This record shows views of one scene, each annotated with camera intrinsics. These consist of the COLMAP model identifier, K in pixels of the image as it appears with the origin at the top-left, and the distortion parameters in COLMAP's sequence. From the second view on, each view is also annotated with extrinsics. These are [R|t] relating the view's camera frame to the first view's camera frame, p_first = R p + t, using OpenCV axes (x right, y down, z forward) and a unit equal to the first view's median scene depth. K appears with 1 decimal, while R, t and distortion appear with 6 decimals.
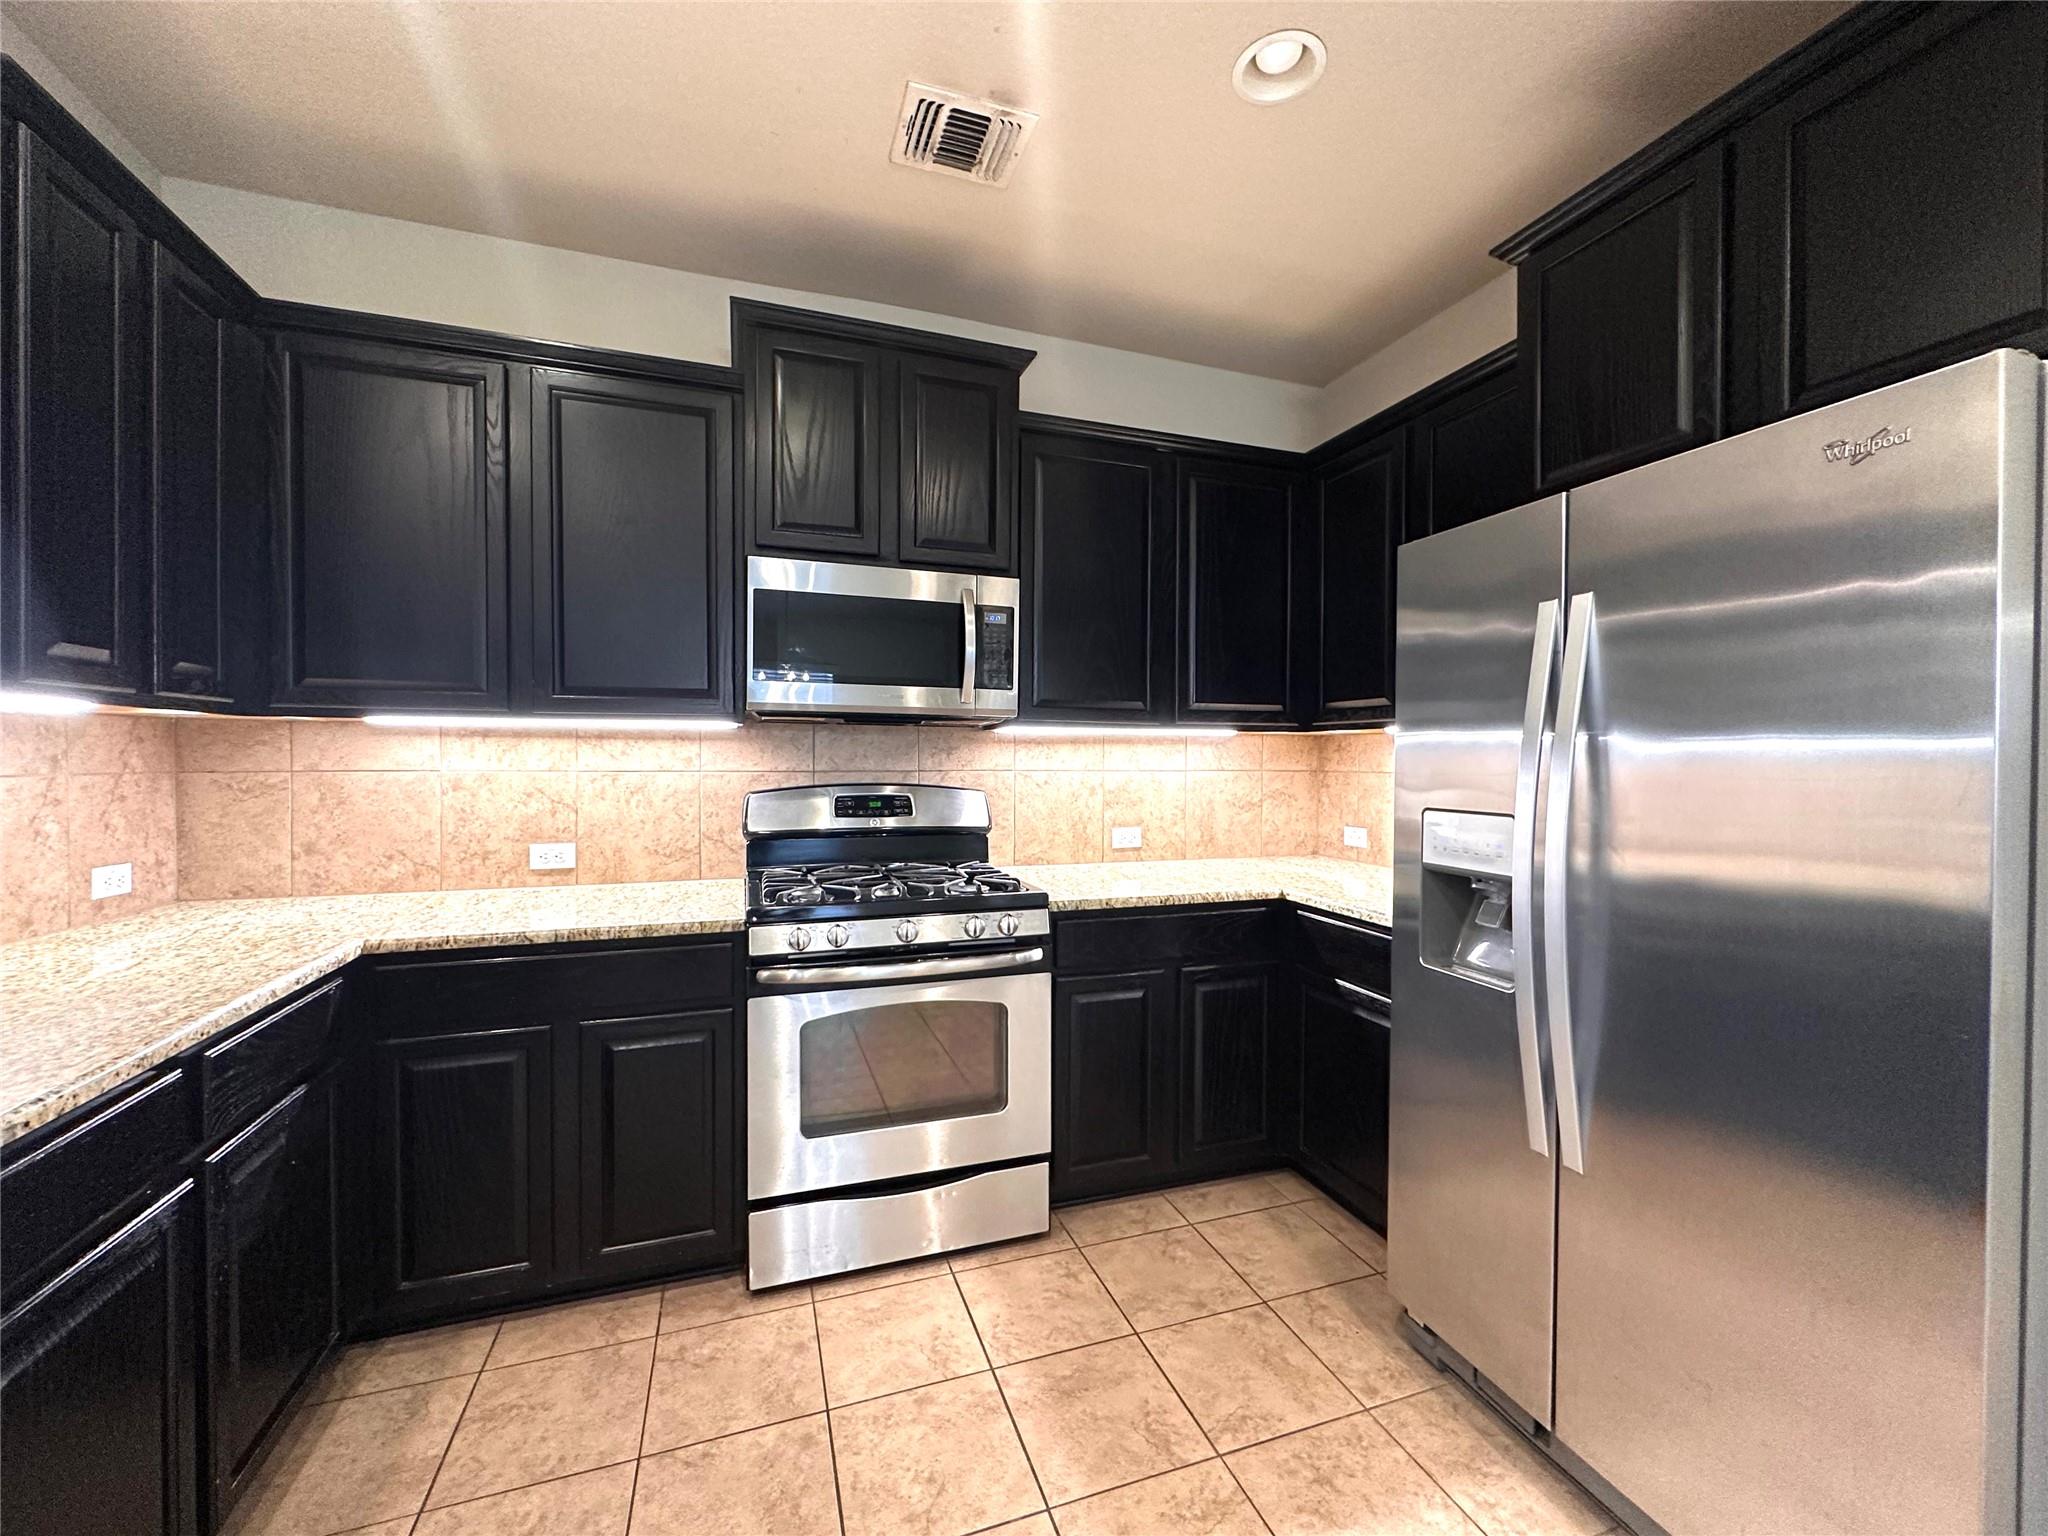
lens RADIAL K [[819.8, 0, 1029.4], [0, 819.8, 766.4], [0, 0, 1]] dist [-0.002662, -0.000185]
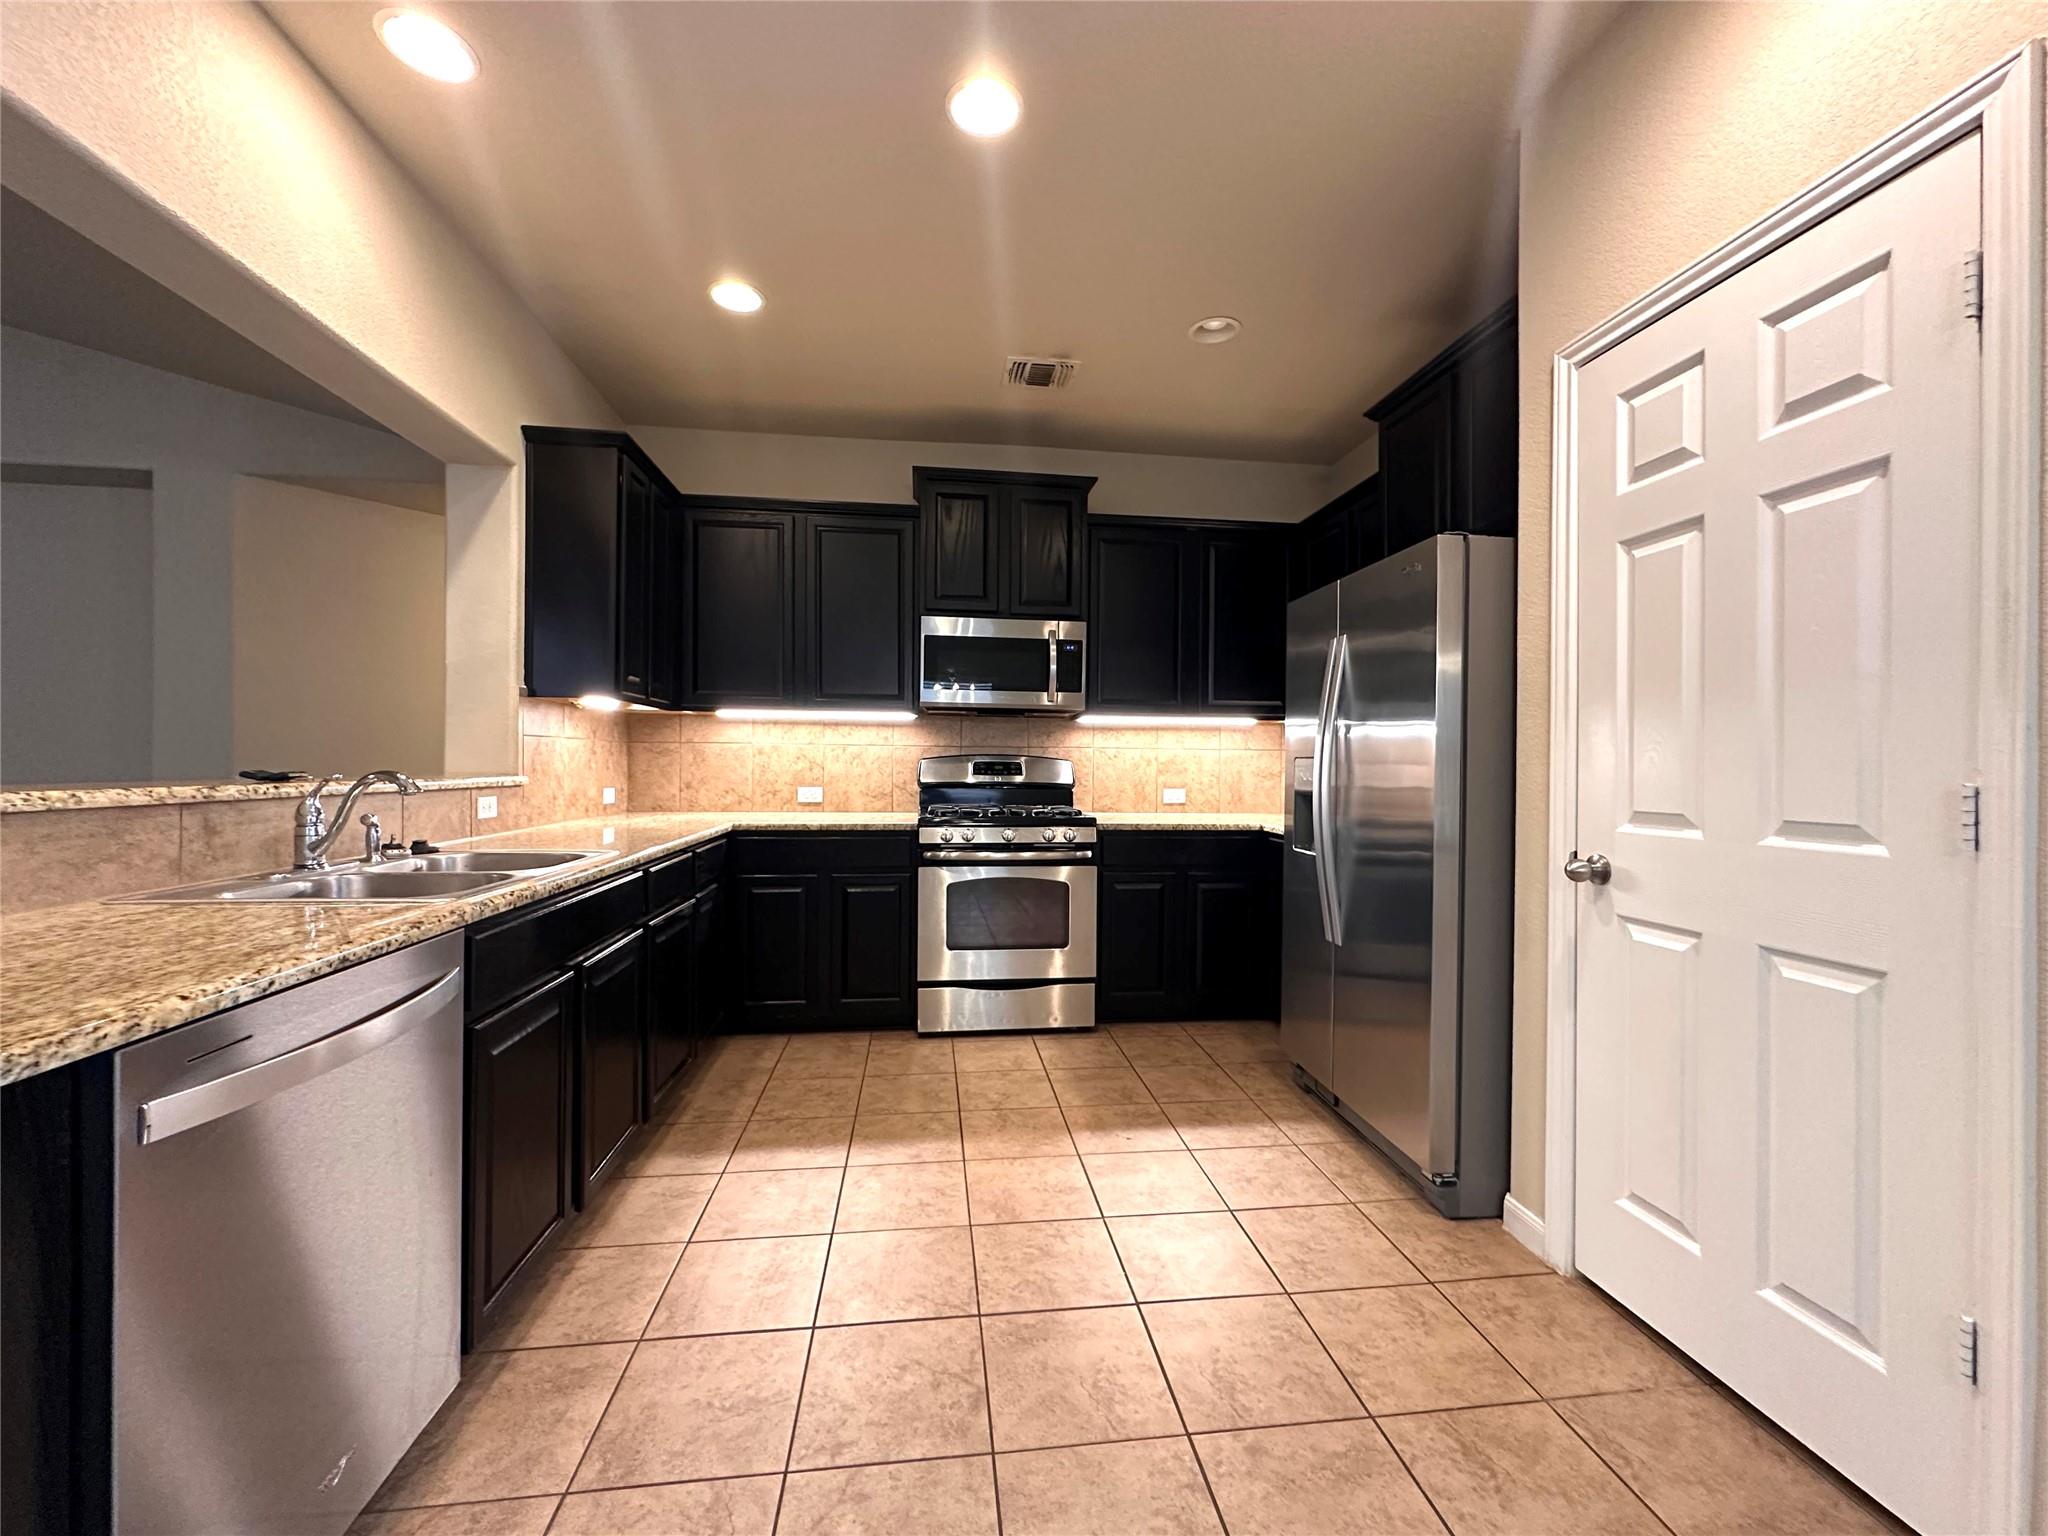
lens RADIAL K [[819.8, 0, 1032.3], [0, 819.8, 765.4], [0, 0, 1]] dist [-0.002662, -0.000185]
pose [[0.979098, 0.004546, -0.203339, 0.228861], [-0.007080, 0.999906, -0.011736, 0.071925], [0.203267, 0.012931, 0.979038, -0.613462]]
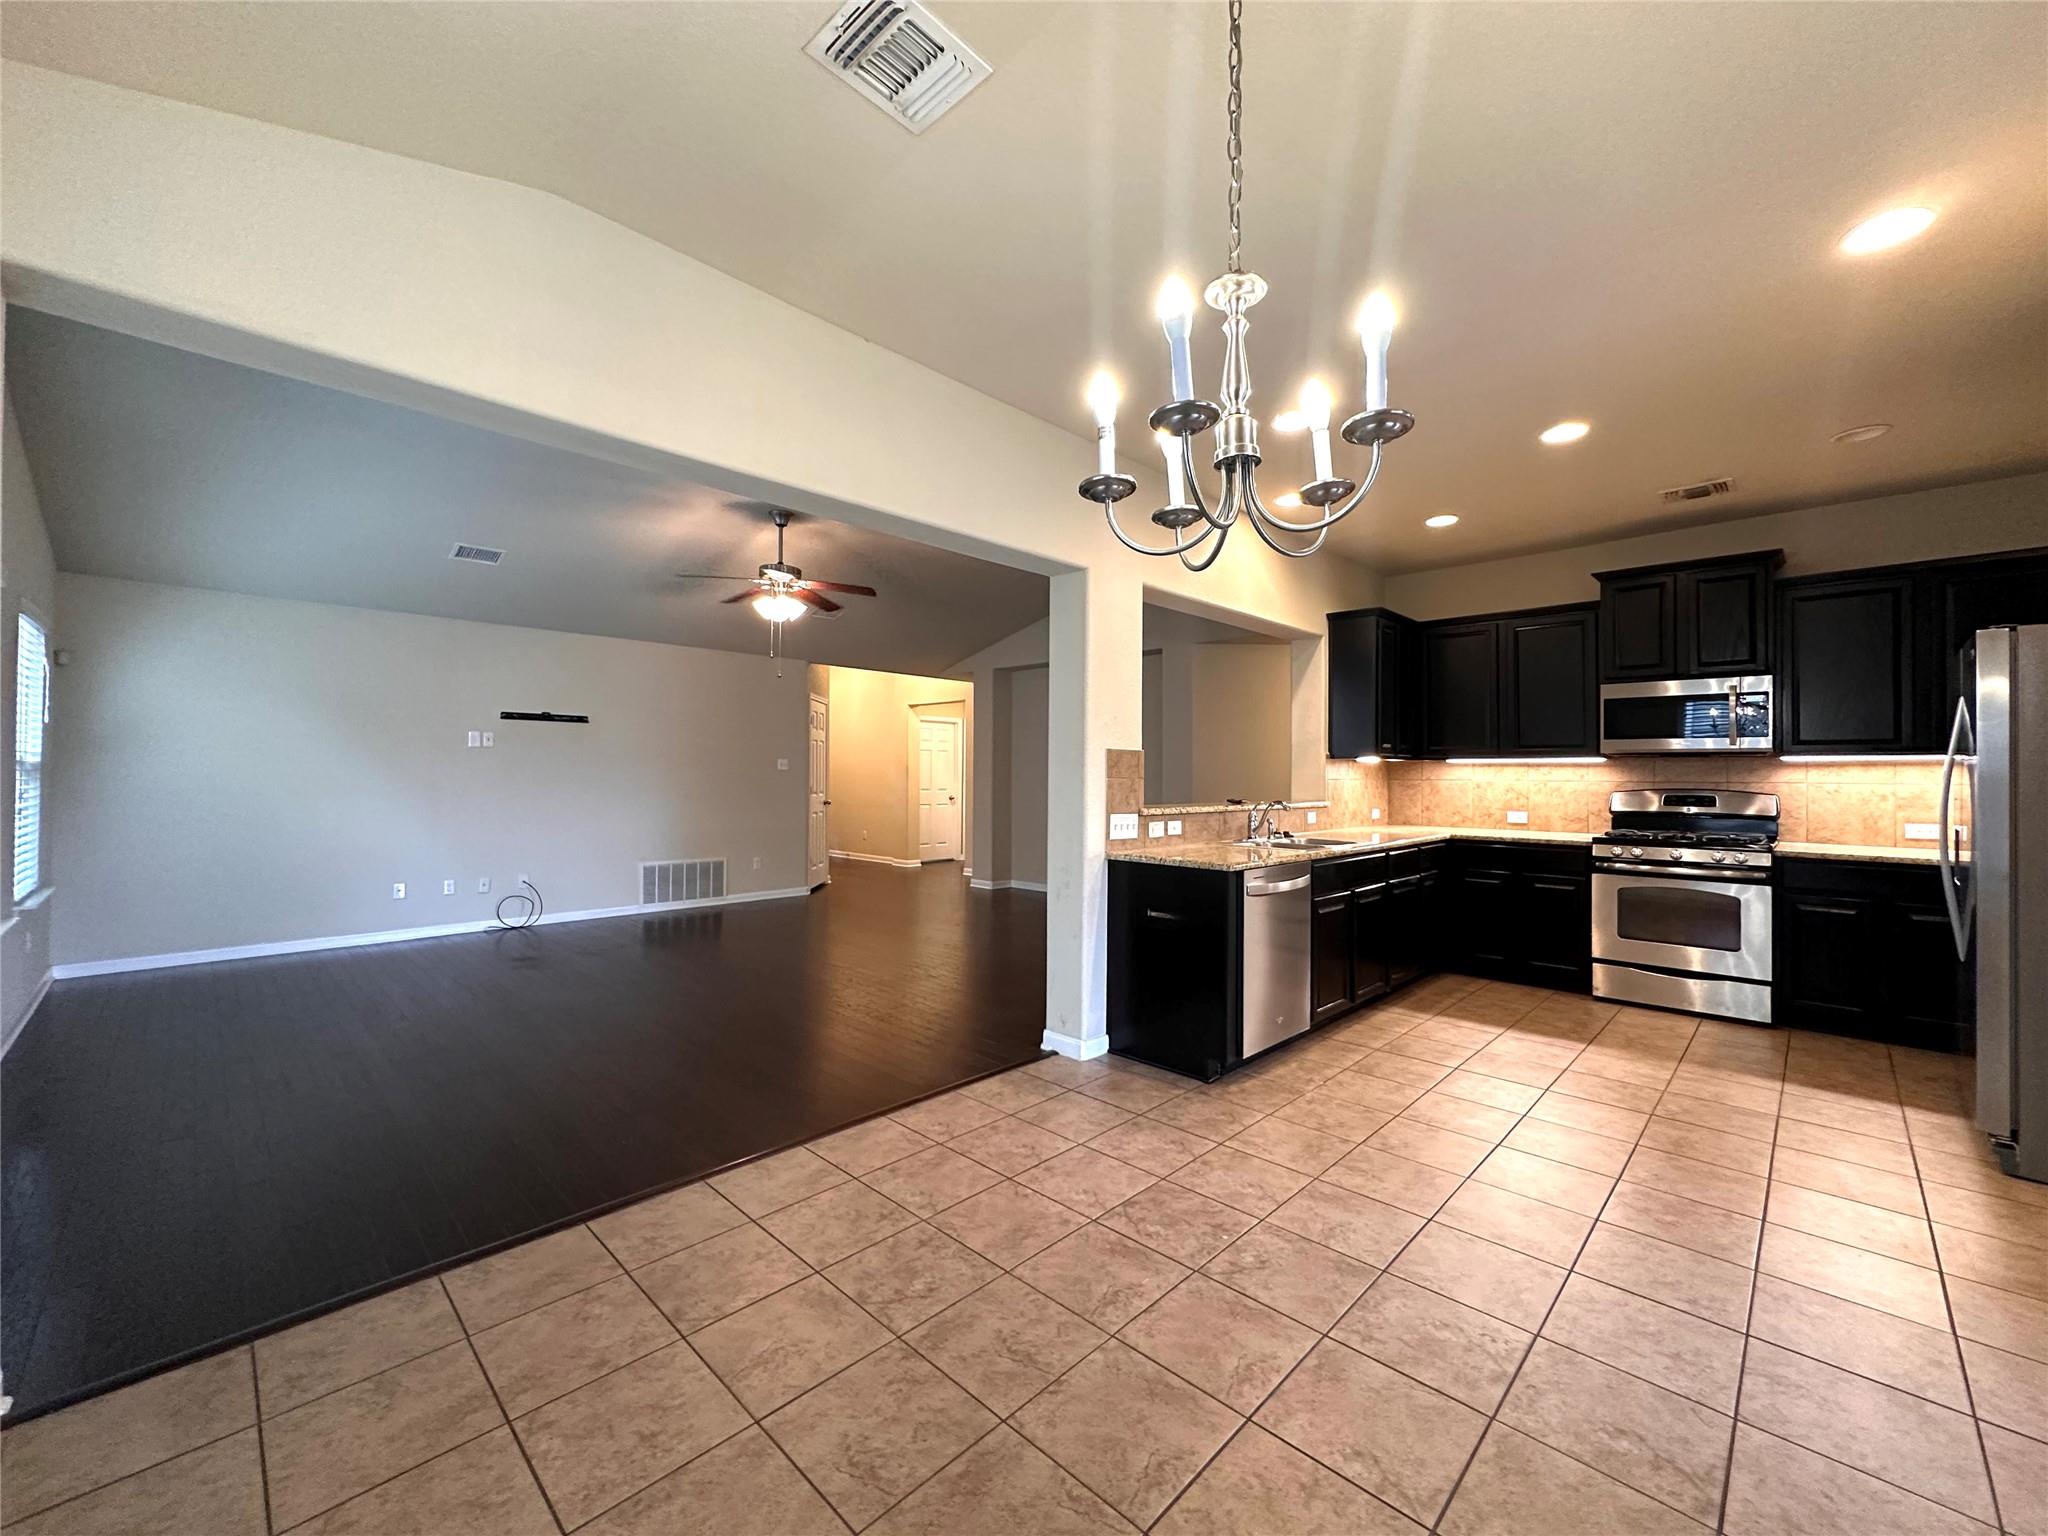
lens RADIAL K [[819.8, 0, 1019.0], [0, 819.8, 765.5], [0, 0, 1]] dist [-0.002662, -0.000185]
pose [[0.438375, -0.012787, -0.898701, 0.968342], [-0.016565, 0.999614, -0.022303, 0.041286], [0.898640, 0.024664, 0.437994, -1.408910]]
